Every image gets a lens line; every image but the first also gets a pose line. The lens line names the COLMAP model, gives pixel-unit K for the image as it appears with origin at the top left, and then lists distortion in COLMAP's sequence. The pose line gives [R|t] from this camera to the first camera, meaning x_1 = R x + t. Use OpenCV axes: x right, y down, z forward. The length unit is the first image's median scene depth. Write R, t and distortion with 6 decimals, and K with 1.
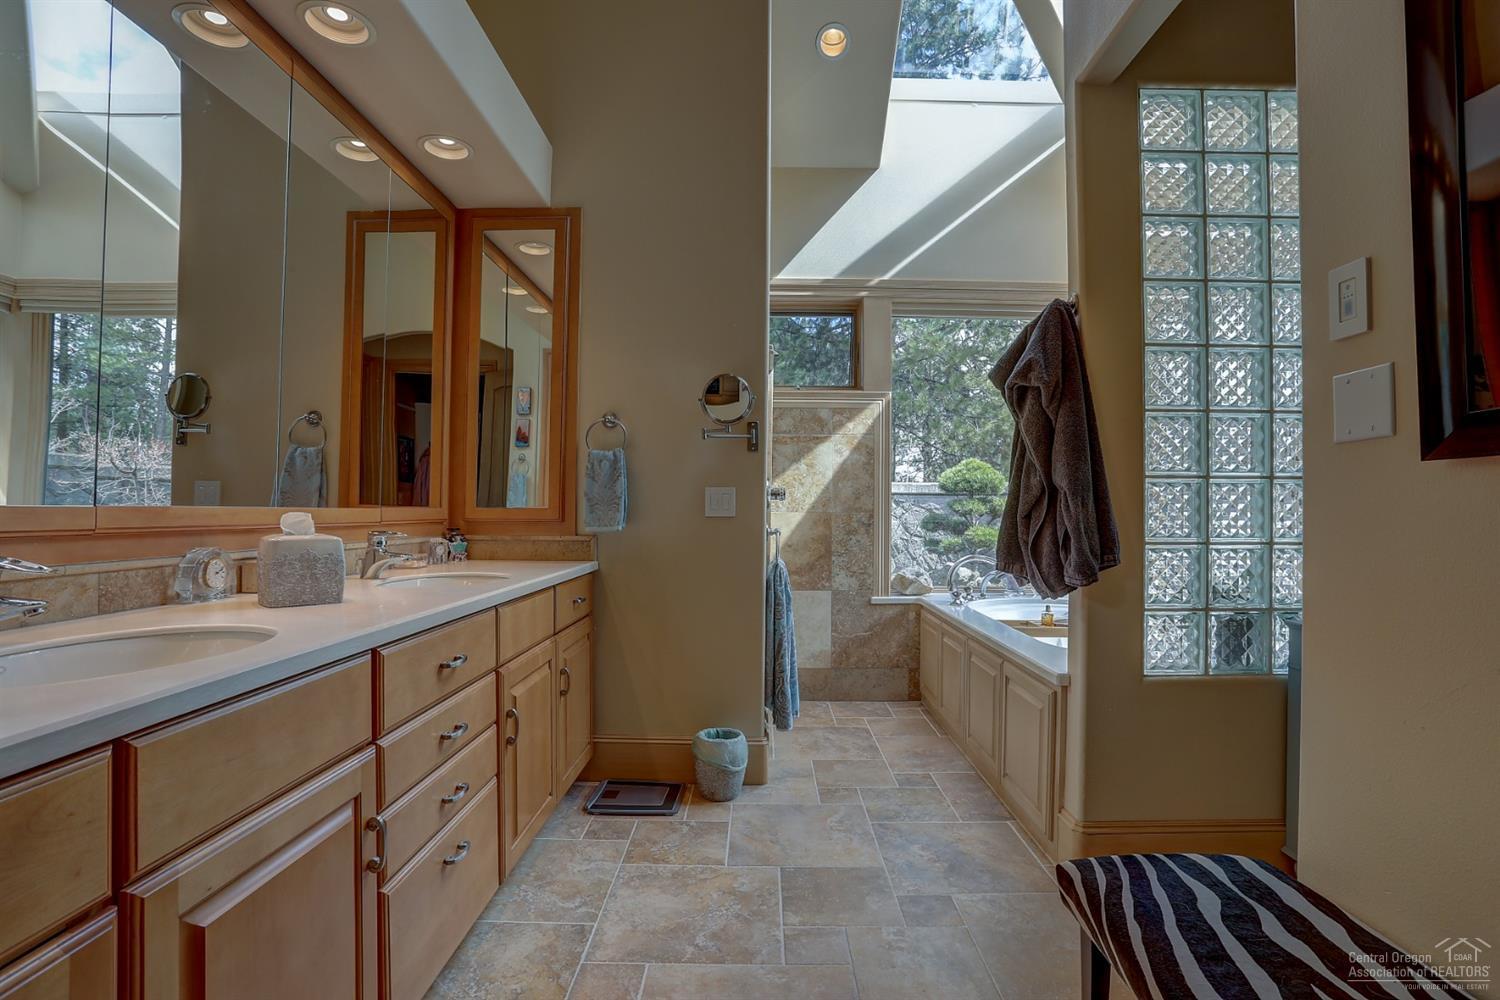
lens RADIAL K [[721.2, 0, 750.0], [0, 721.2, 500.0], [0, 0, 1]] dist [-0.001425, -0.000175]
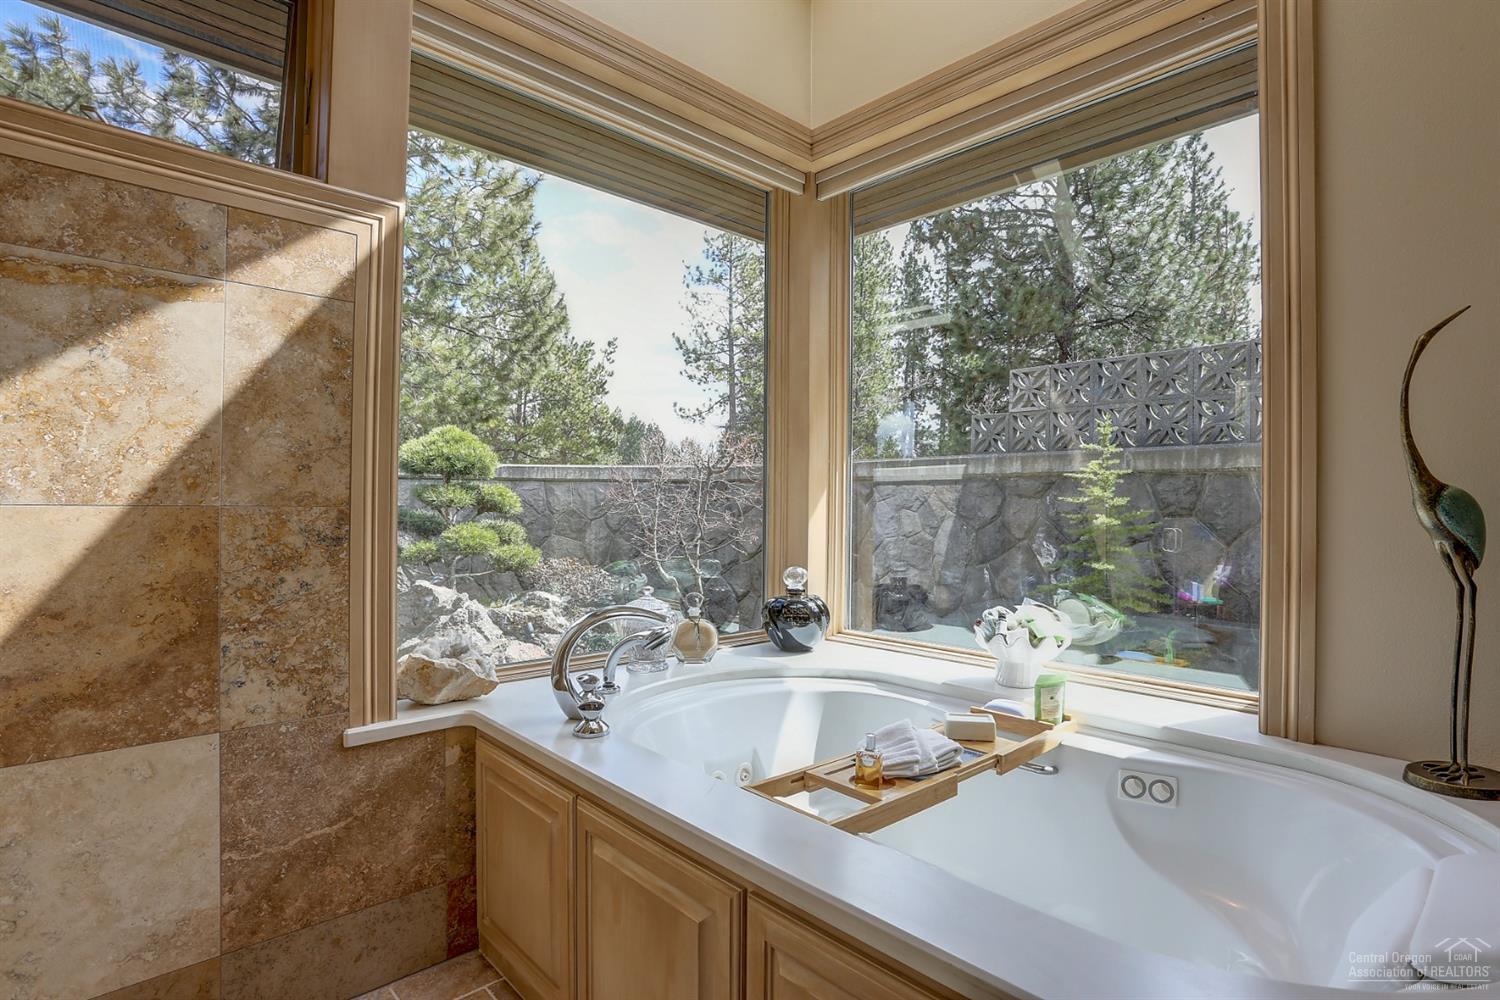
lens RADIAL K [[749.0, 0, 779.0], [0, 749.0, 503.9], [0, 0, 1]] dist [-0.073043, 0.025094]
pose [[0.702873, 0.003549, 0.711307, 0.055811], [-0.016787, 0.999792, 0.011600, 0.007349], [-0.711117, -0.020094, 0.702786, 0.568804]]
